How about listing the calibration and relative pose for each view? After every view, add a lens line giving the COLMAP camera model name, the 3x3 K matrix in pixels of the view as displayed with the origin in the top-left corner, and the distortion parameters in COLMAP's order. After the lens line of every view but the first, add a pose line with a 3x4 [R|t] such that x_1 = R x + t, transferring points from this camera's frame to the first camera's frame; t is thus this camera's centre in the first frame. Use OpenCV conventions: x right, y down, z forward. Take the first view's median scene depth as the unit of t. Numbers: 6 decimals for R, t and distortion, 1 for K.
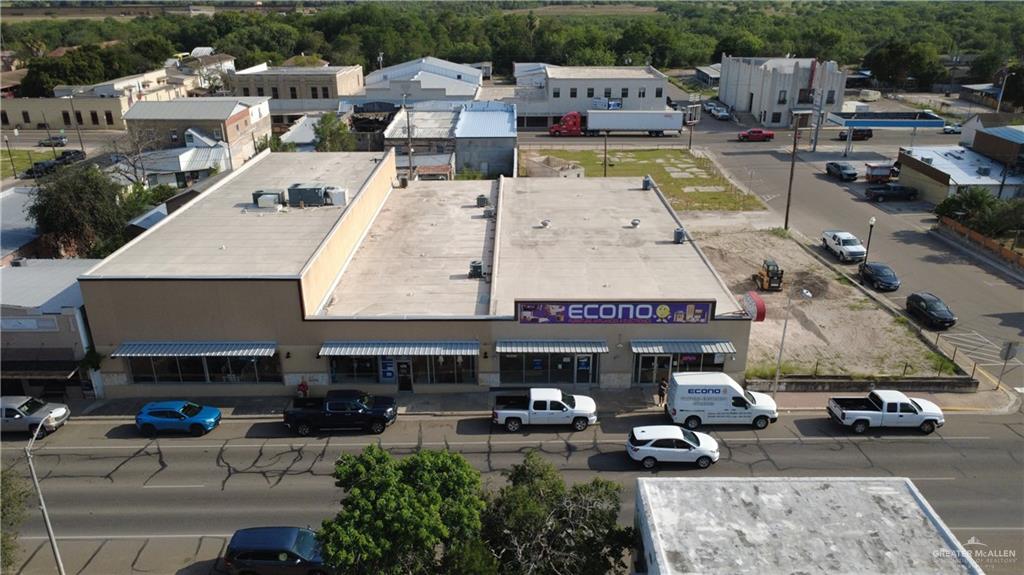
lens RADIAL K [[745.7, 0, 511.9], [0, 745.7, 287.1], [0, 0, 1]] dist [-0.003911, 0.008707]
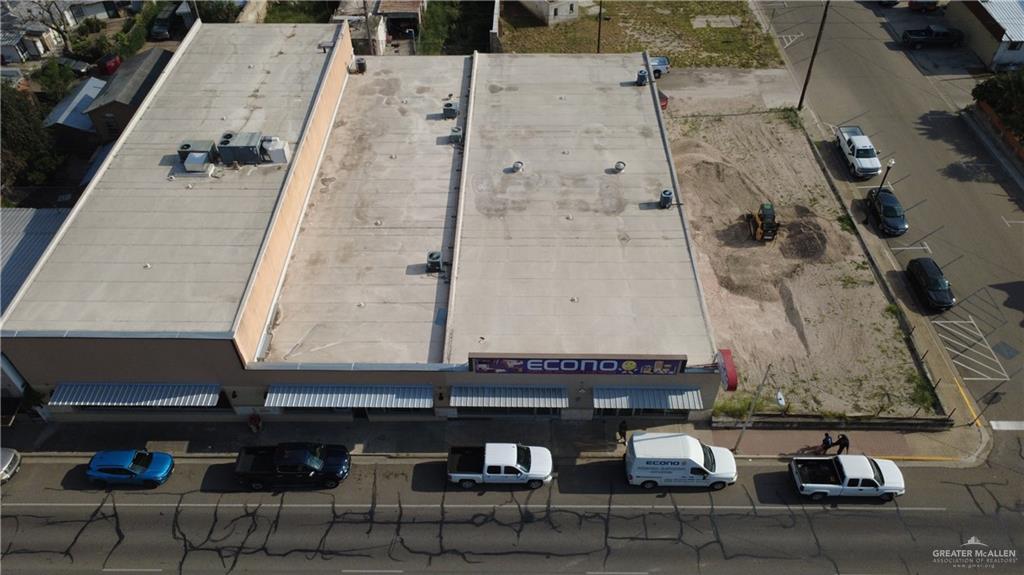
lens RADIAL K [[745.7, 0, 511.5], [0, 745.7, 287.8], [0, 0, 1]] dist [-0.003911, 0.008707]
pose [[0.999952, 0.005955, -0.007841, 0.048641], [-0.002332, 0.916918, 0.399068, -0.328075], [0.009566, -0.399030, 0.916888, 0.143870]]
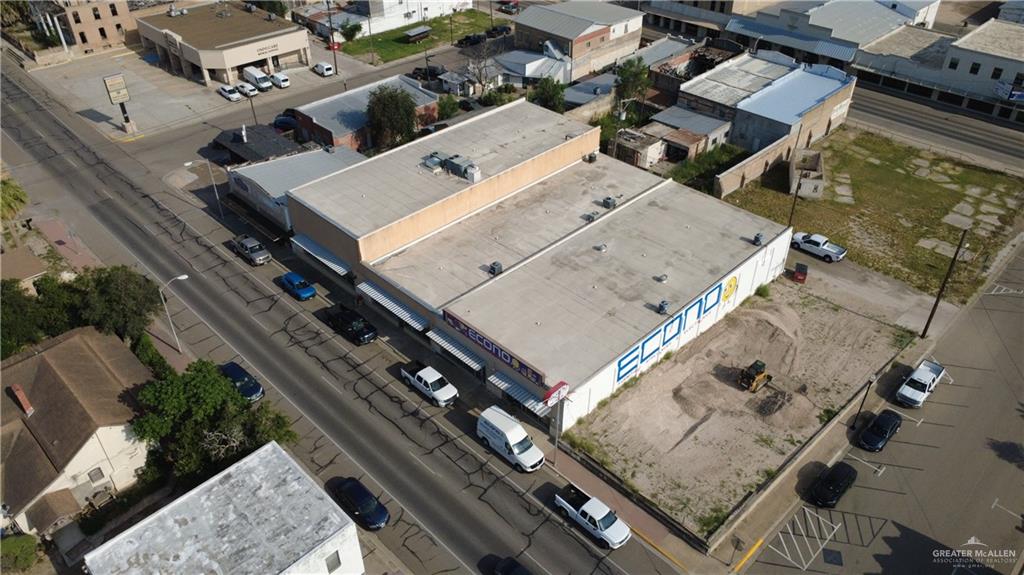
lens RADIAL K [[745.7, 0, 511.0], [0, 745.7, 287.4], [0, 0, 1]] dist [-0.003911, 0.008707]
pose [[0.707993, 0.421578, -0.566584, 0.701886], [-0.269873, 0.902895, 0.334588, -0.421222], [0.652621, -0.083980, 0.753016, -0.016082]]
